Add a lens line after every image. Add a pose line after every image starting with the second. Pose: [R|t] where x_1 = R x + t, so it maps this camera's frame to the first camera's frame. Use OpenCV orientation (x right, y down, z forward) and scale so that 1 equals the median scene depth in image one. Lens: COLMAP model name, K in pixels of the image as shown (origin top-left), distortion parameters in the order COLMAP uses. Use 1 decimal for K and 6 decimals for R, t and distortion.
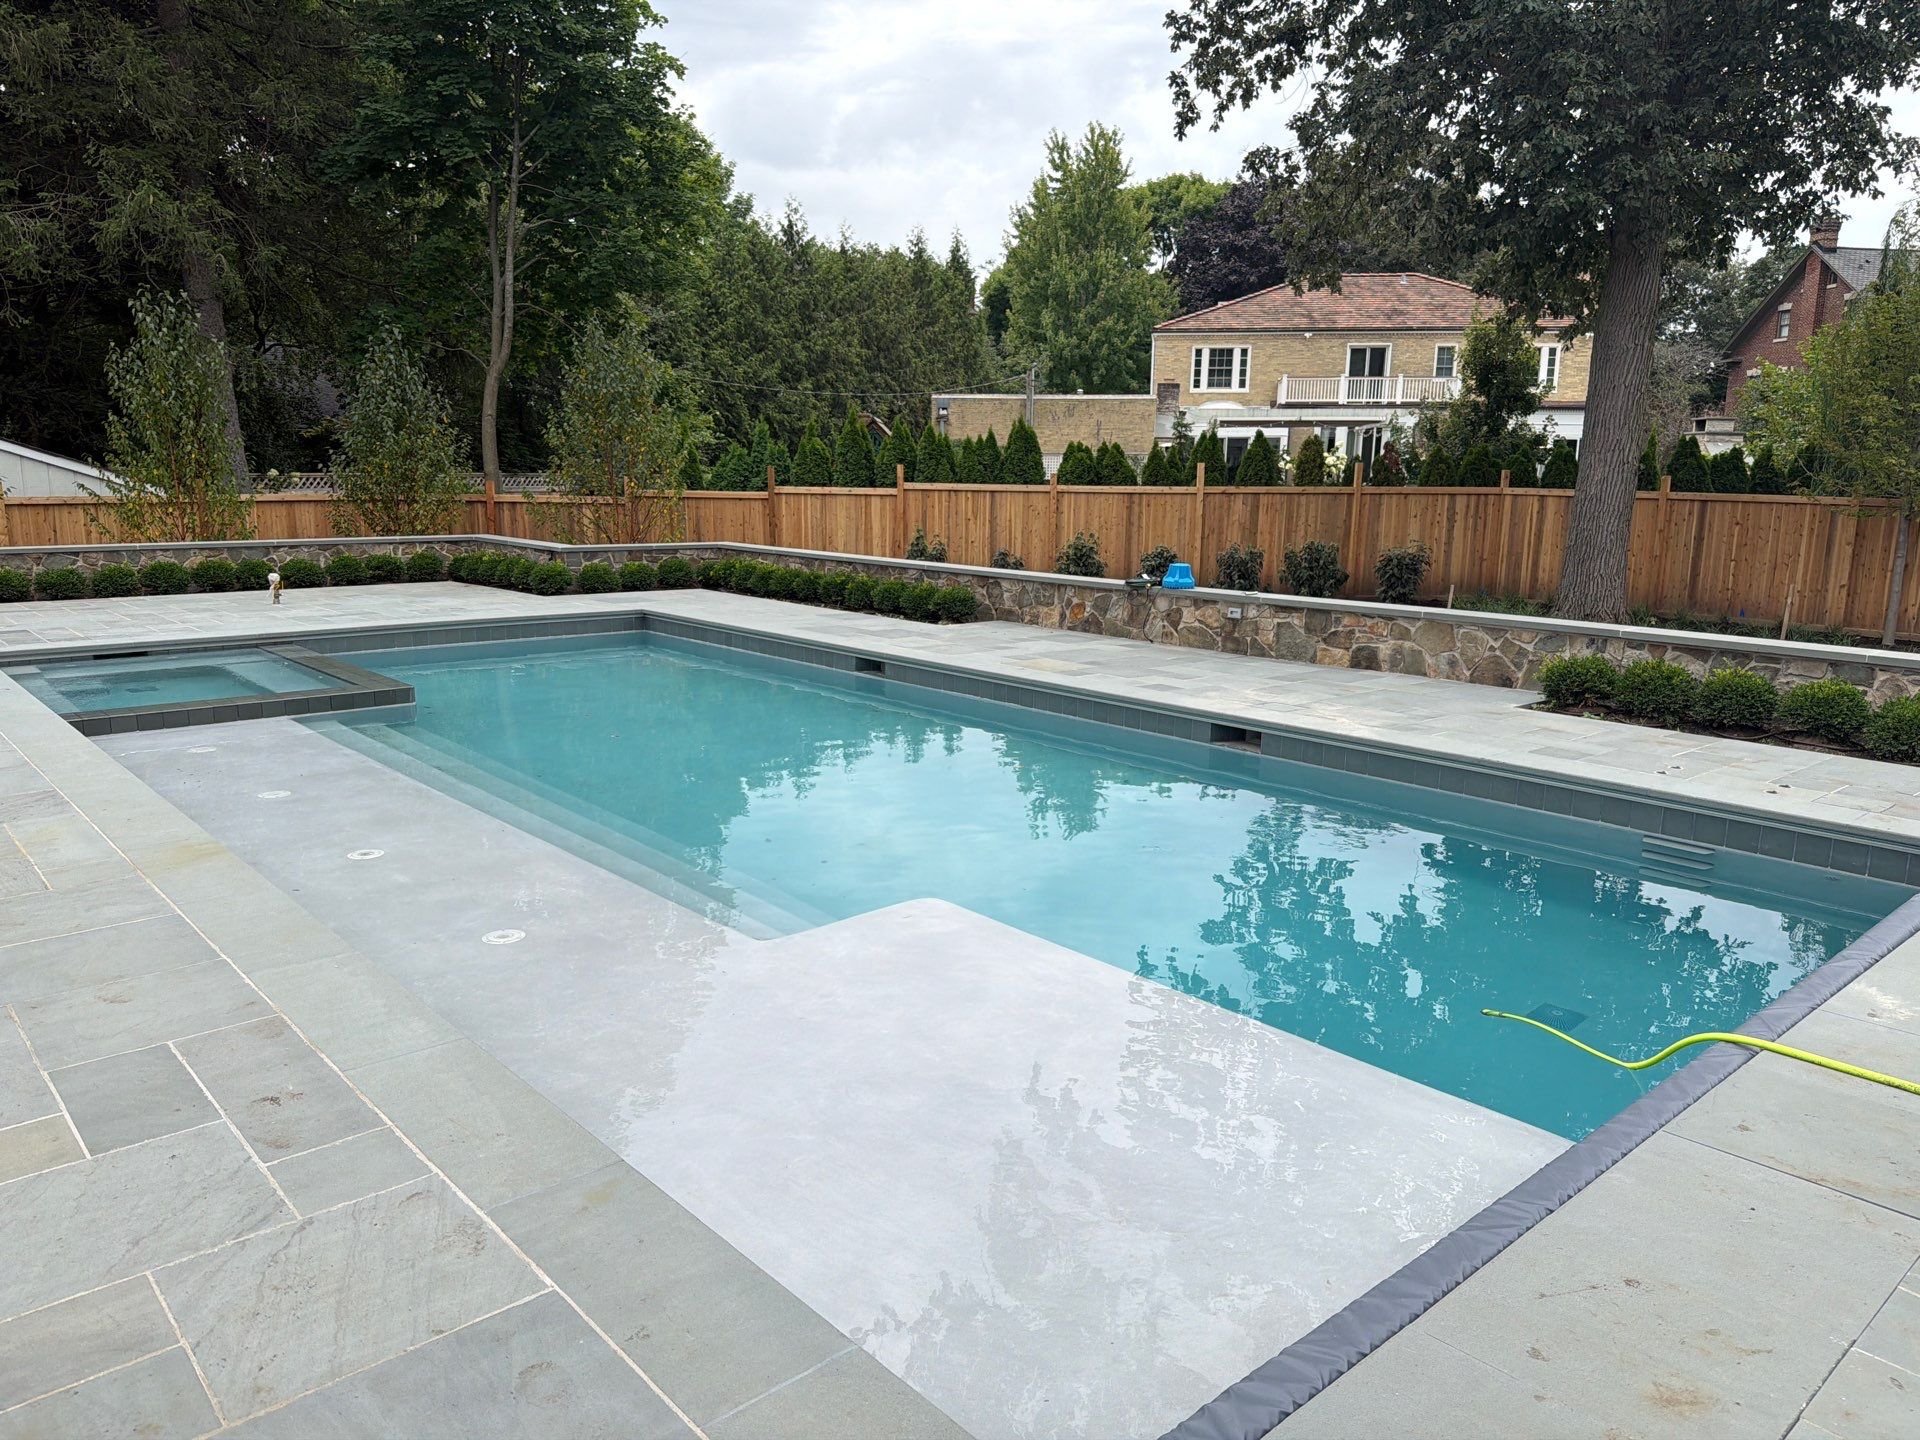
lens RADIAL K [[1349.9, 0, 947.7], [0, 1349.9, 729.9], [0, 0, 1]] dist [0.065024, -0.084345]
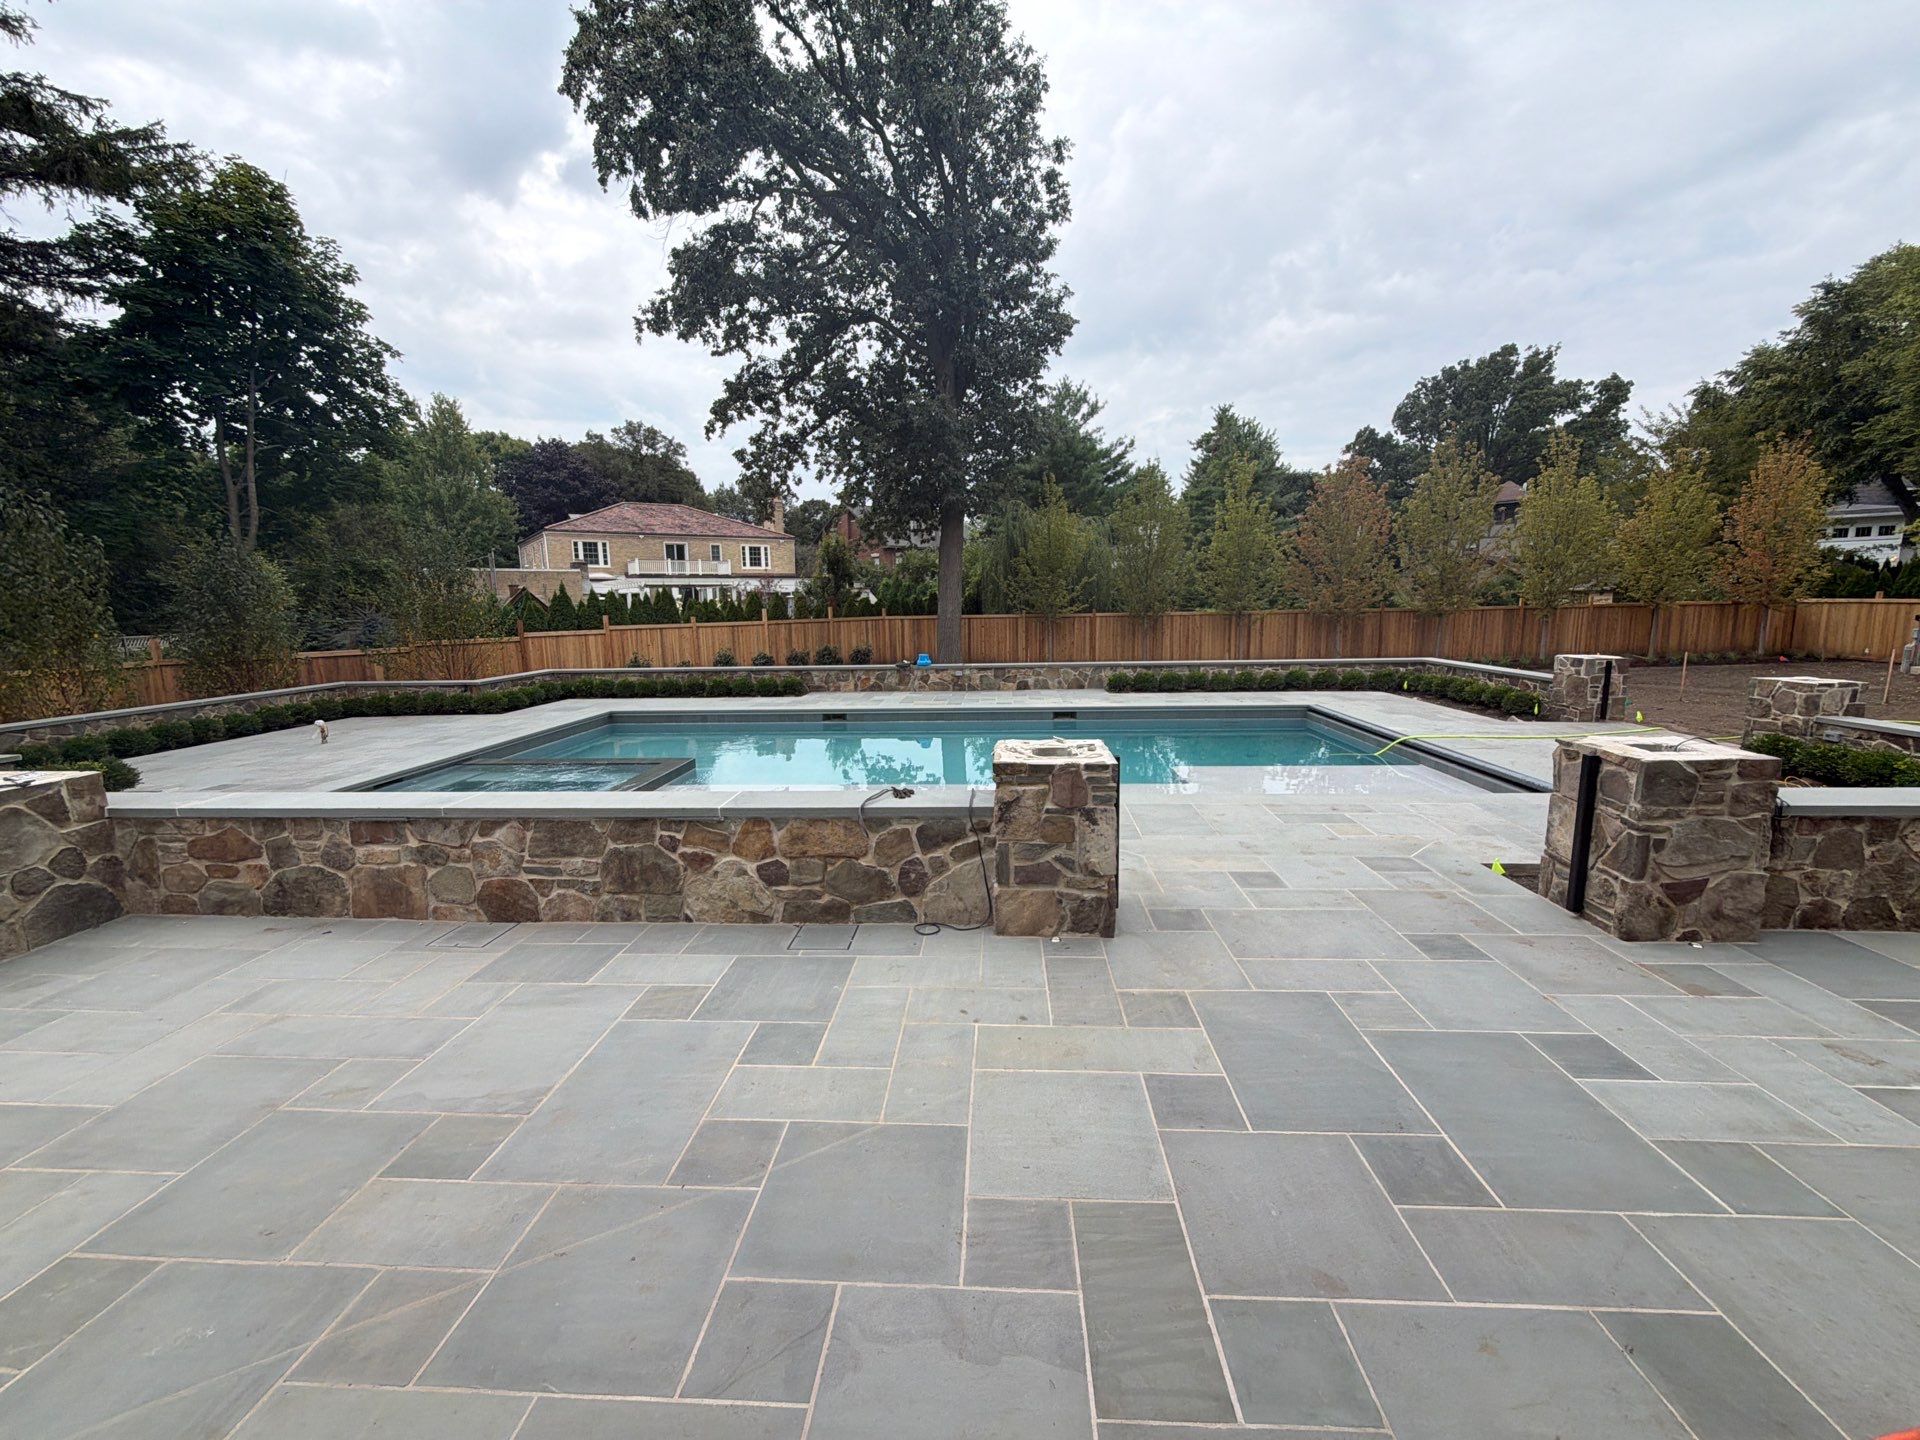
lens RADIAL K [[767.2, 0, 950.0], [0, 767.2, 713.2], [0, 0, 1]] dist [0.001048, -0.000509]
pose [[0.713680, -0.126140, 0.689020, -0.392736], [0.161705, 0.986752, 0.013153, -0.022389], [-0.681551, 0.102030, 0.724623, 0.046796]]
